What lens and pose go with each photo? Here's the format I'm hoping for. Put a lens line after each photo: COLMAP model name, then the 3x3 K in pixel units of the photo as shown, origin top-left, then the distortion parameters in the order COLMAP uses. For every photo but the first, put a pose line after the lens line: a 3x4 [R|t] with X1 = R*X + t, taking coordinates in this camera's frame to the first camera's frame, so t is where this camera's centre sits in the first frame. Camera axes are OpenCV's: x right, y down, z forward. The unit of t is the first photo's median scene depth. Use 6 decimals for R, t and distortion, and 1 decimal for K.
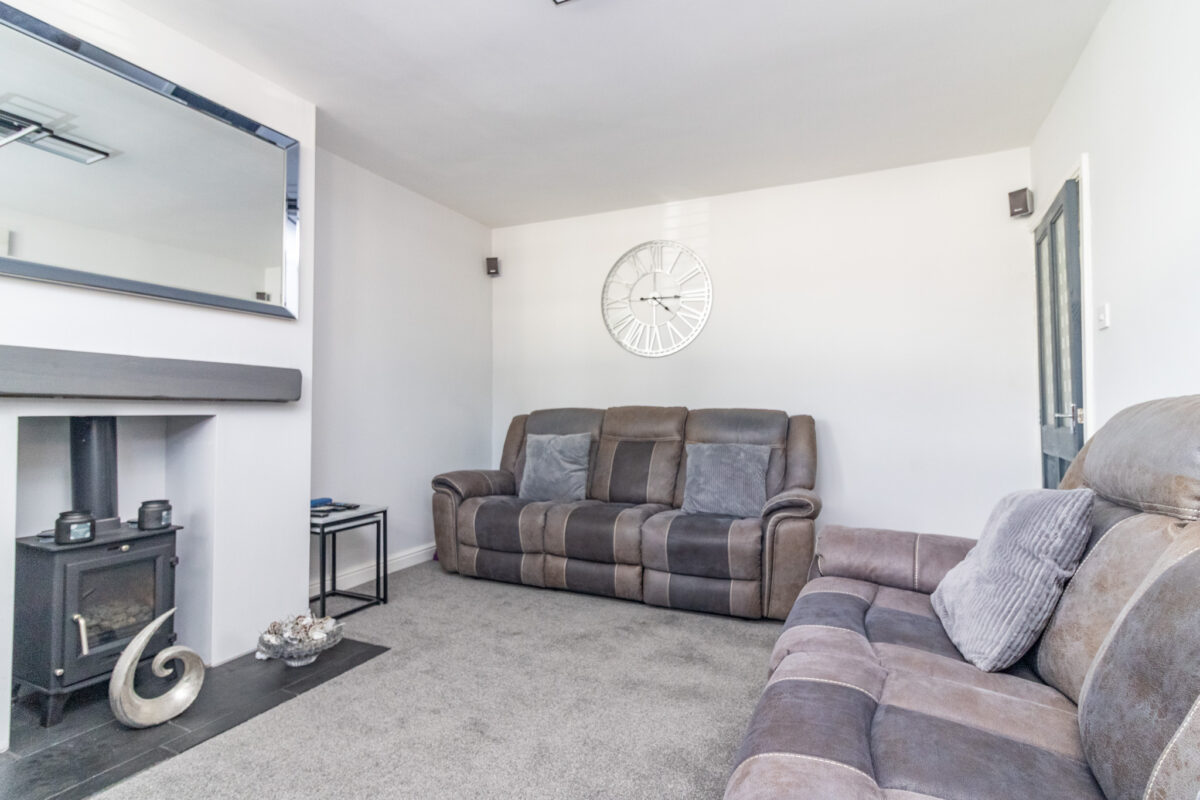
lens RADIAL K [[578.9, 0, 602.3], [0, 578.9, 392.3], [0, 0, 1]] dist [0.003572, 0.000394]
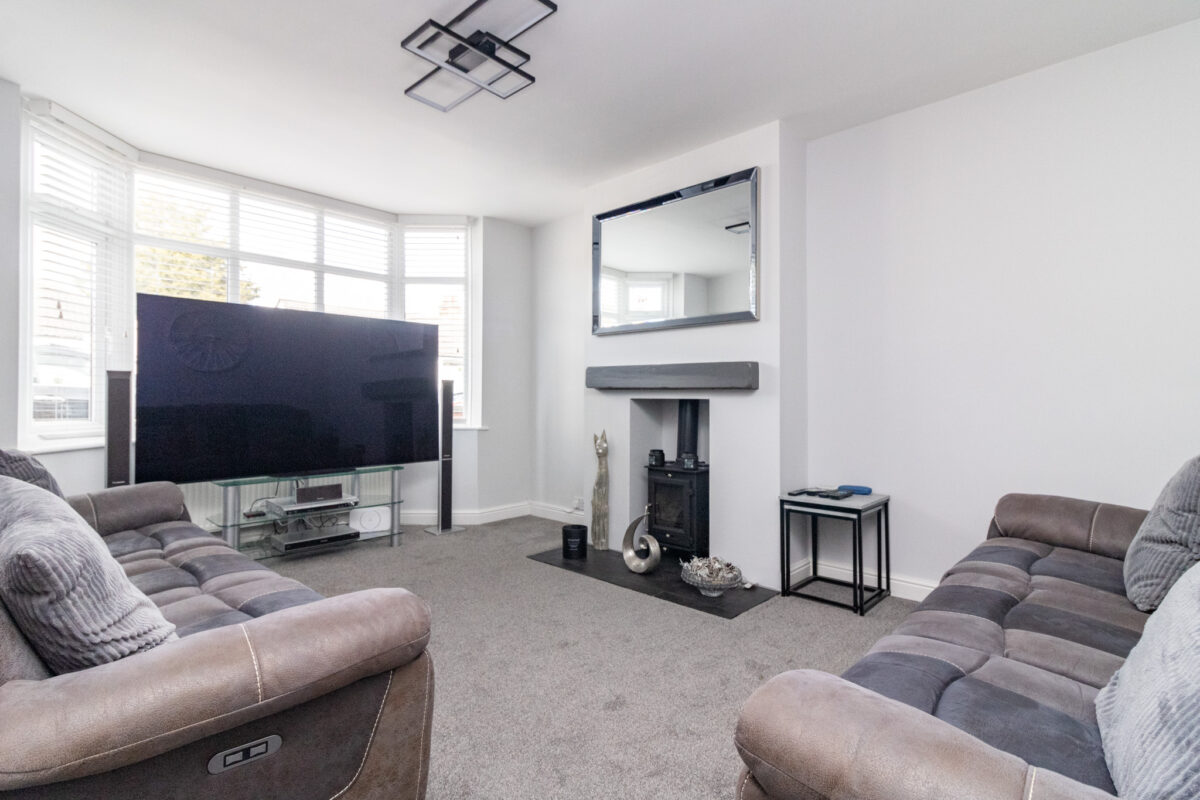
lens RADIAL K [[557.1, 0, 595.8], [0, 557.1, 391.6], [0, 0, 1]] dist [0.002168, 0.000302]
pose [[-0.314601, -0.009371, -0.949178, 0.611435], [0.028807, 0.999396, -0.019415, 0.033050], [0.948787, -0.033451, -0.314141, 0.980626]]
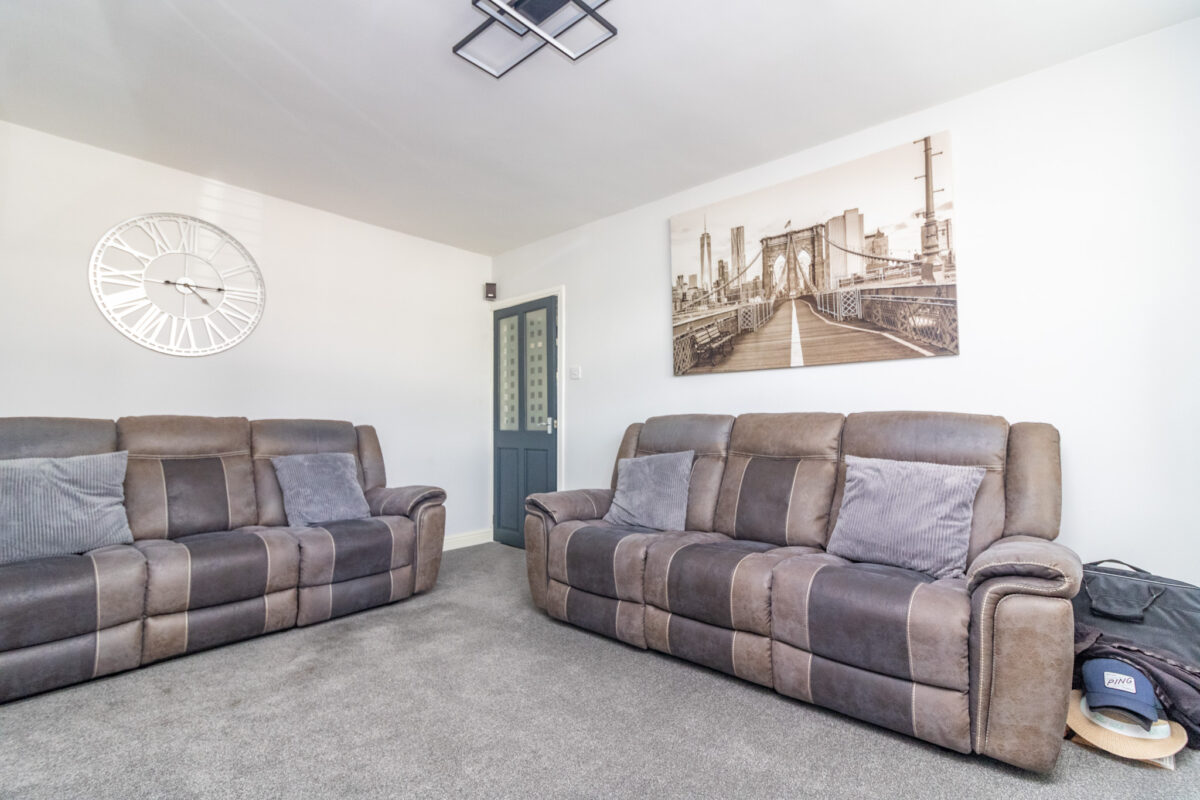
lens RADIAL K [[557.1, 0, 595.8], [0, 557.1, 391.6], [0, 0, 1]] dist [0.002168, 0.000302]
pose [[0.293762, 0.052842, 0.954417, -0.707990], [-0.026876, 0.998533, -0.047012, 0.015463], [-0.955501, -0.011840, 0.294751, 0.297566]]
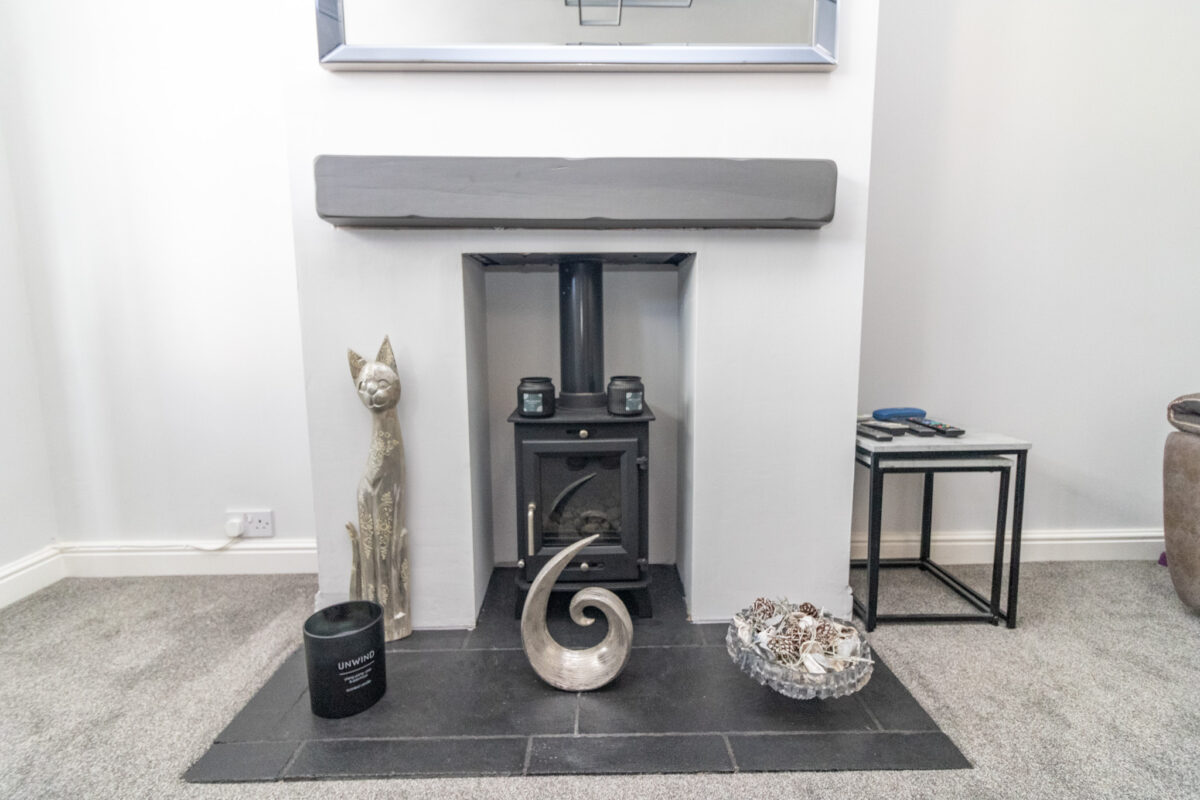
lens RADIAL K [[557.1, 0, 595.8], [0, 557.1, 391.6], [0, 0, 1]] dist [0.002168, 0.000302]
pose [[0.439436, 0.116635, -0.890669, -0.132309], [0.034496, 0.988612, 0.146480, 0.081272], [0.897611, -0.095093, 0.430408, 0.526153]]
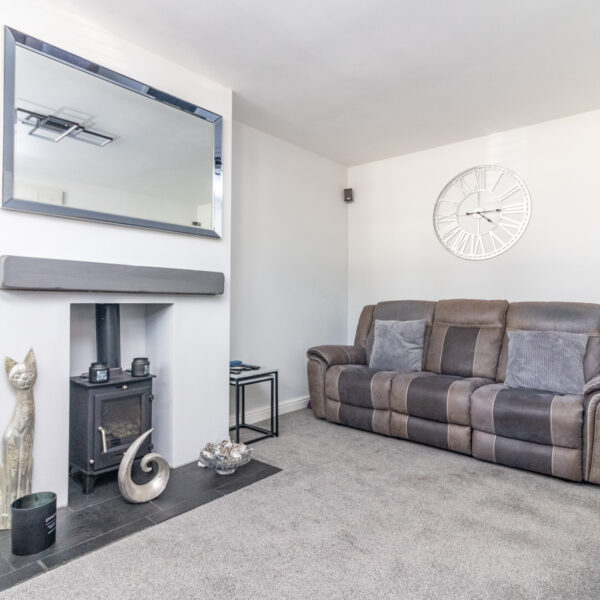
lens RADIAL K [[423.2, 0, 300.5], [0, 423.2, 294.2], [0, 0, 1]] dist [0.001925, 0.002327]
pose [[0.960556, 0.003962, -0.278059, -0.034152], [0.000193, 0.999889, 0.014914, -0.001008], [0.278087, -0.014379, 0.960448, 0.024277]]
